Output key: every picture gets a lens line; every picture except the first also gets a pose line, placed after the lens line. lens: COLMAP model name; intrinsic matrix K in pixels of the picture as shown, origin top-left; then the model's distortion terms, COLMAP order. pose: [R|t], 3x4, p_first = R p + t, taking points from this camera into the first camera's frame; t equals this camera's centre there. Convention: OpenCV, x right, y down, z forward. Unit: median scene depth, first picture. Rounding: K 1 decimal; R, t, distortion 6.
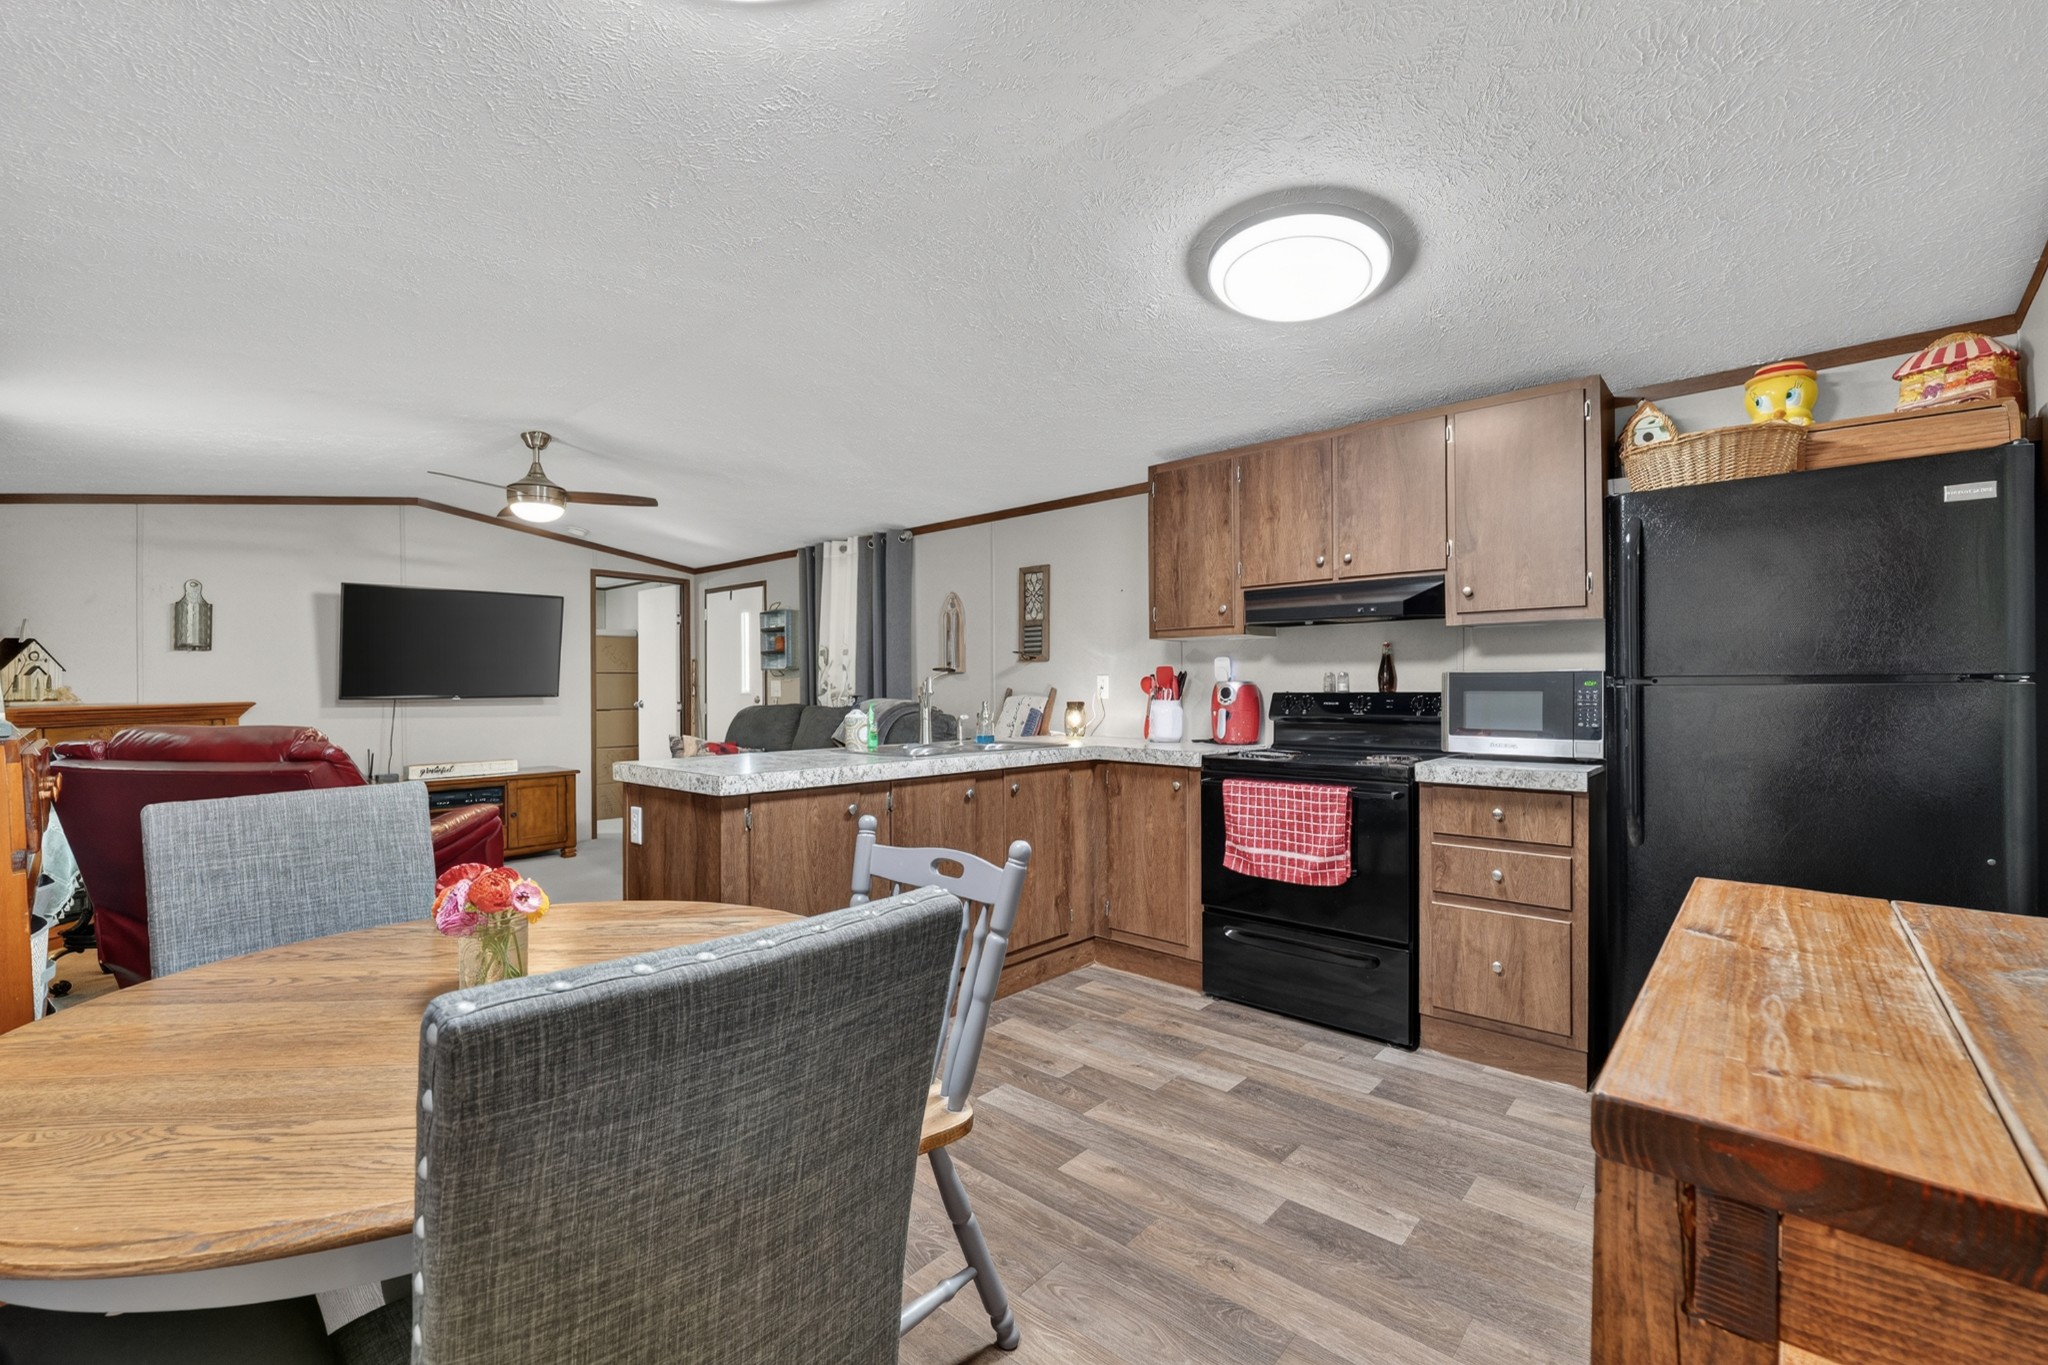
lens RADIAL K [[873.6, 0, 1024.9], [0, 873.6, 678.0], [0, 0, 1]] dist [-0.003322, -0.000390]
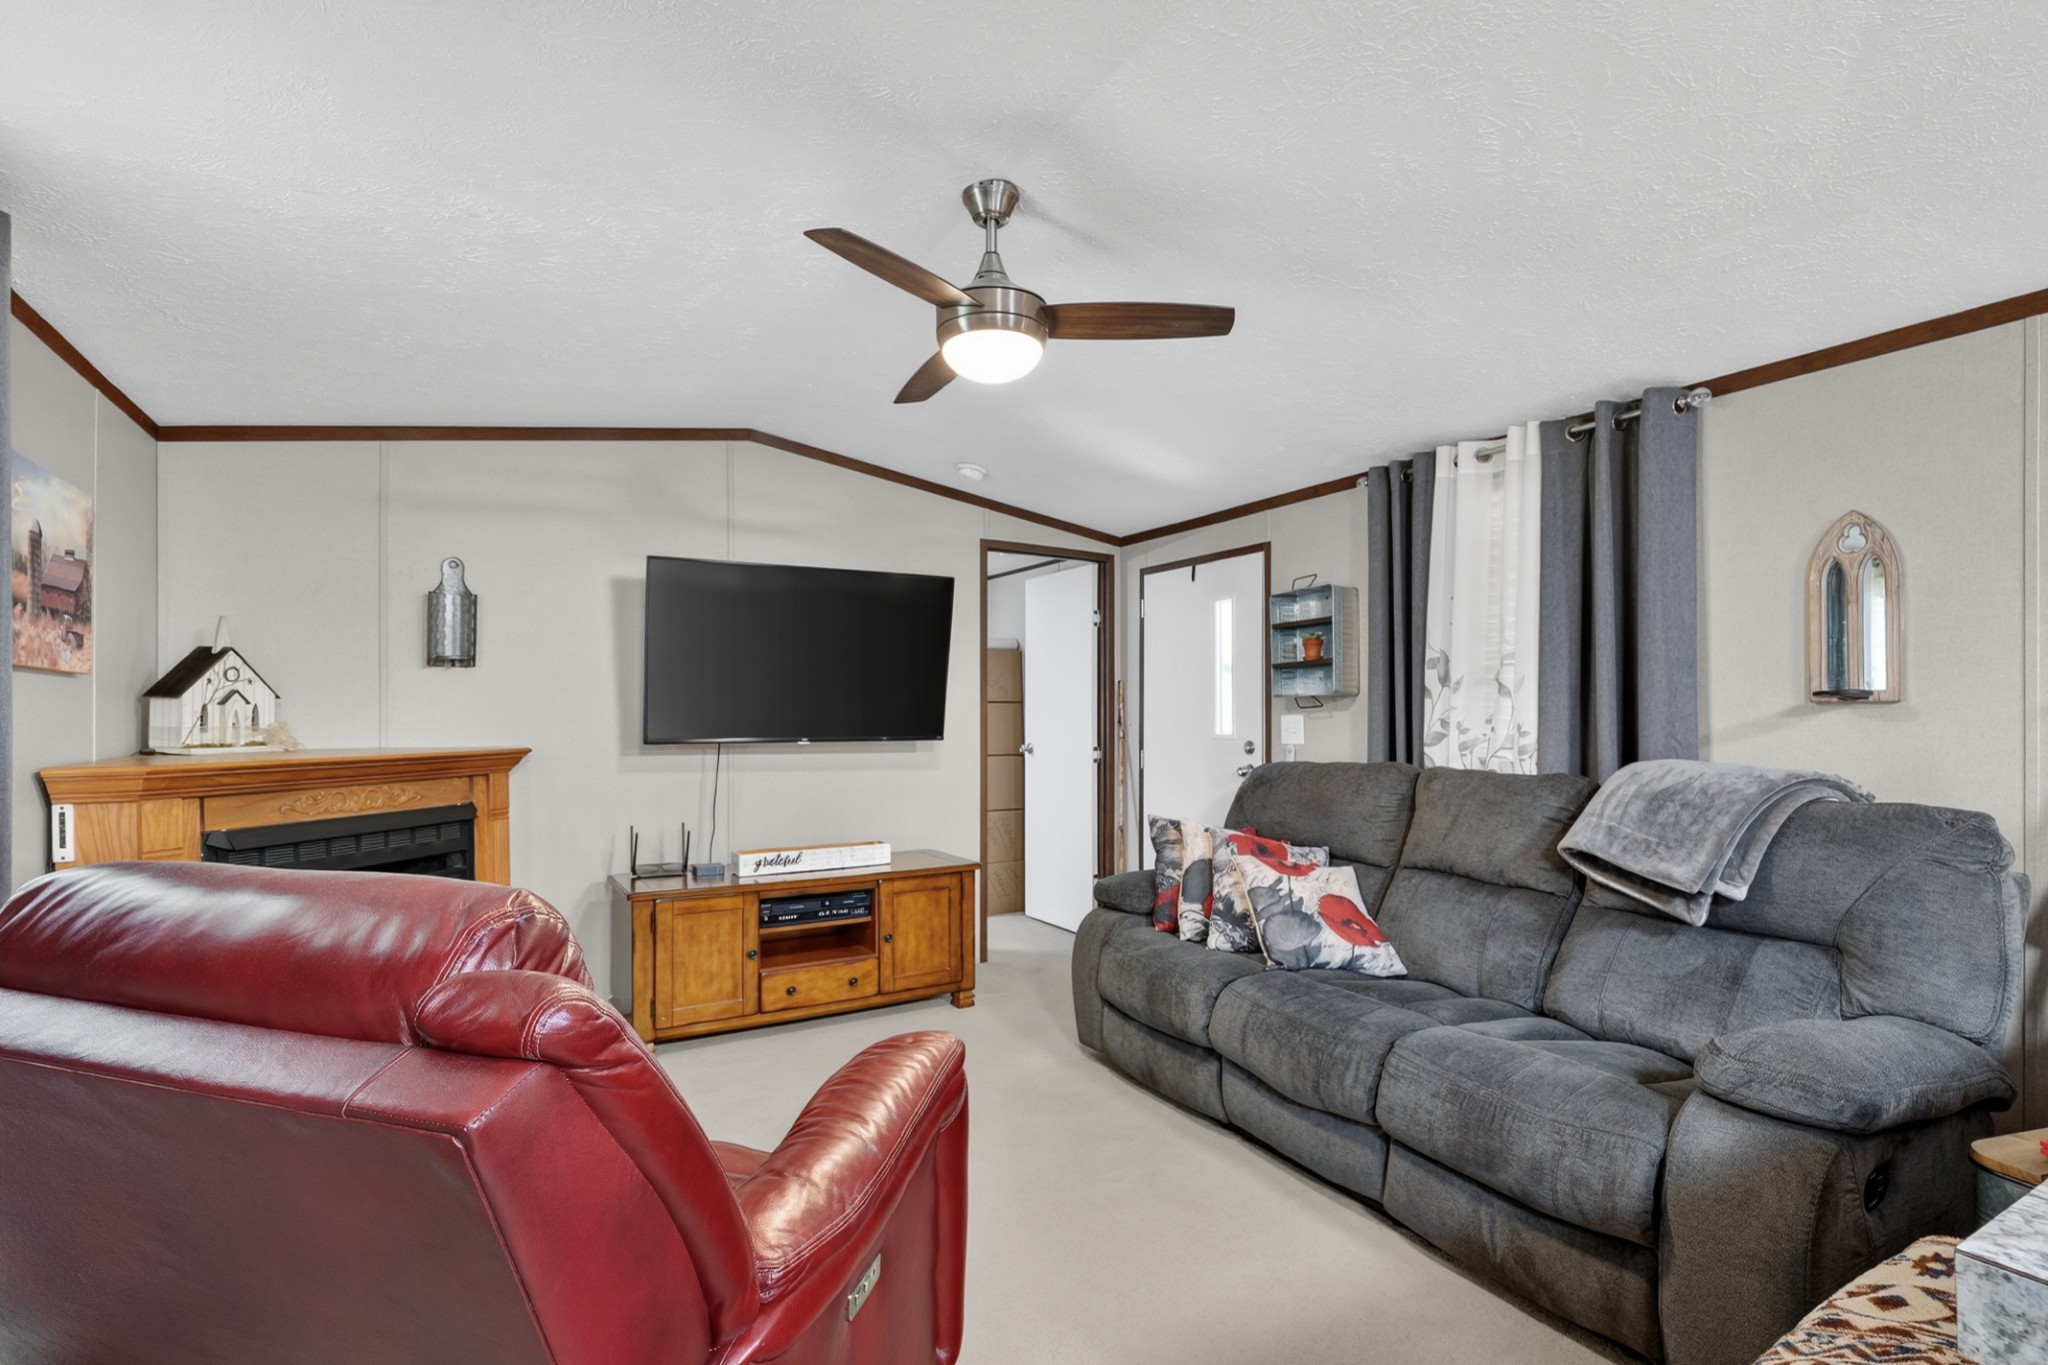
lens RADIAL K [[983.4, 0, 1027.8], [0, 983.4, 701.7], [0, 0, 1]] dist [0.005775, 0.000201]
pose [[0.953042, 0.000402, -0.302838, -0.285729], [-0.002305, 0.999980, -0.005925, -0.002124], [0.302829, 0.006345, 0.953024, 0.377899]]
